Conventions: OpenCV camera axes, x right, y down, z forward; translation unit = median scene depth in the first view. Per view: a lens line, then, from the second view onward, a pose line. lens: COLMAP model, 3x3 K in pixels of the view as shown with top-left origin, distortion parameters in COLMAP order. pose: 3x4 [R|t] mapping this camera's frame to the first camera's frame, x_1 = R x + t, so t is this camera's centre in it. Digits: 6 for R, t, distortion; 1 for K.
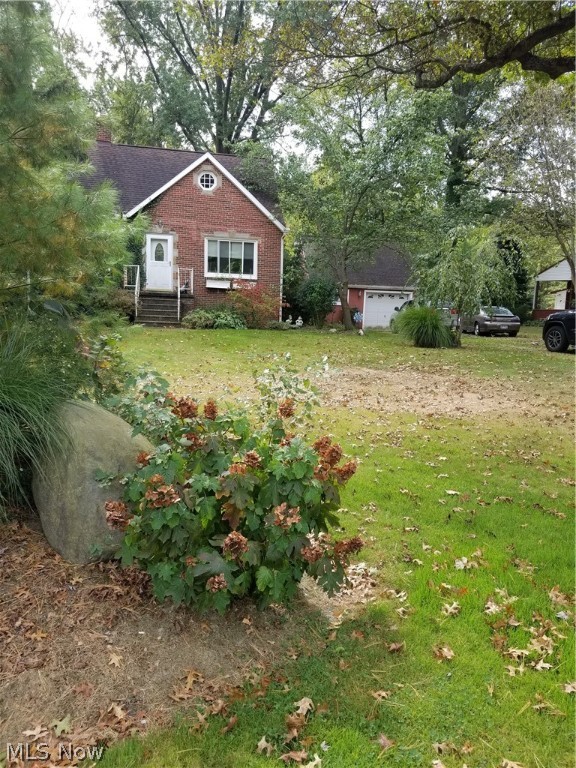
lens RADIAL K [[598.1, 0, 290.1], [0, 598.1, 380.2], [0, 0, 1]] dist [0.080494, -0.125951]
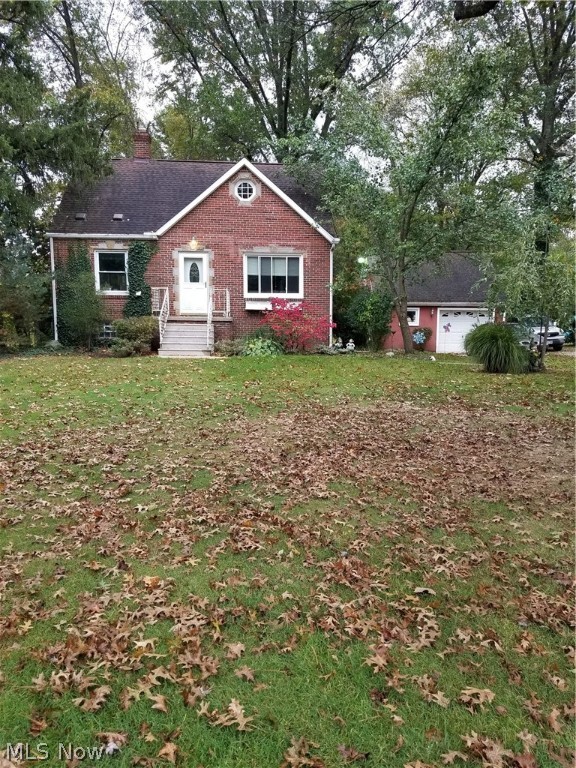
lens RADIAL K [[598.1, 0, 286.6], [0, 598.1, 389.7], [0, 0, 1]] dist [0.080494, -0.125951]
pose [[0.988431, -0.016066, -0.150819, 0.052186], [0.011866, 0.999518, -0.028704, -0.009913], [0.151208, 0.026582, 0.988144, 0.135538]]
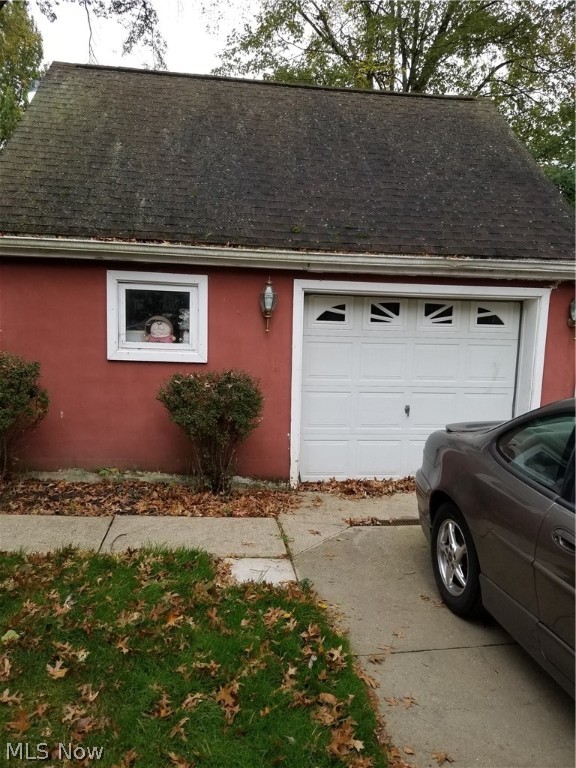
lens RADIAL K [[598.1, 0, 287.9], [0, 598.1, 384.9], [0, 0, 1]] dist [0.080494, -0.125951]
pose [[0.999415, -0.003588, -0.034011, 0.188004], [0.003052, 0.999871, -0.015796, -0.168178], [0.034063, 0.015683, 0.999297, 1.196207]]
